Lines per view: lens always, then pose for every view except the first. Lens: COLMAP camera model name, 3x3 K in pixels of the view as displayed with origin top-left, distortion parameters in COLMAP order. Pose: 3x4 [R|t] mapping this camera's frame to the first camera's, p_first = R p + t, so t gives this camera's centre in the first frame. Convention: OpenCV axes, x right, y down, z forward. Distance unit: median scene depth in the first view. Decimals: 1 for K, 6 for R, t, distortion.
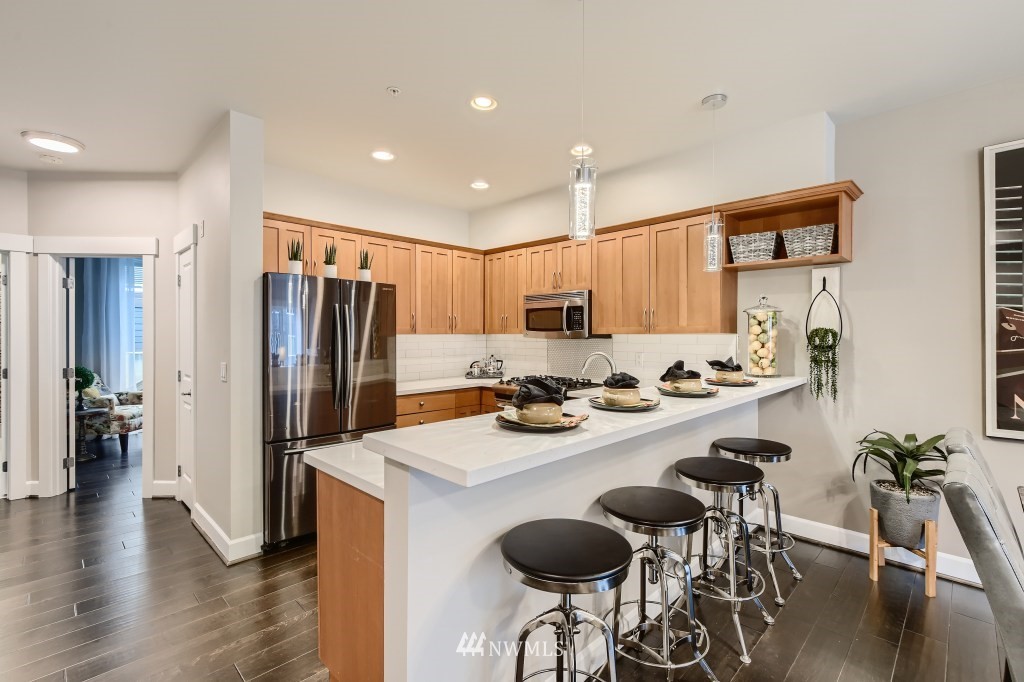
lens RADIAL K [[465.3, 0, 515.6], [0, 465.3, 339.9], [0, 0, 1]] dist [-0.002498, -0.002612]
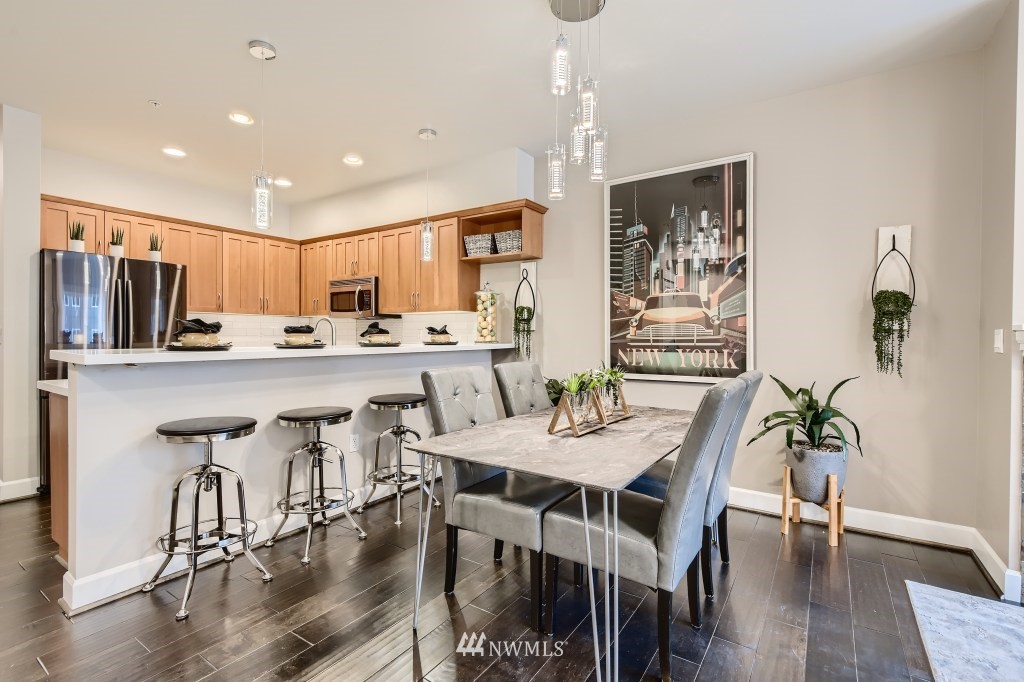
lens RADIAL K [[465.3, 0, 515.3], [0, 465.3, 342.4], [0, 0, 1]] dist [-0.002498, -0.002612]
pose [[0.980460, 0.001550, 0.196712, 0.331034], [-0.002898, 0.999974, 0.006564, 0.064214], [-0.196697, -0.007006, 0.980439, -0.299659]]
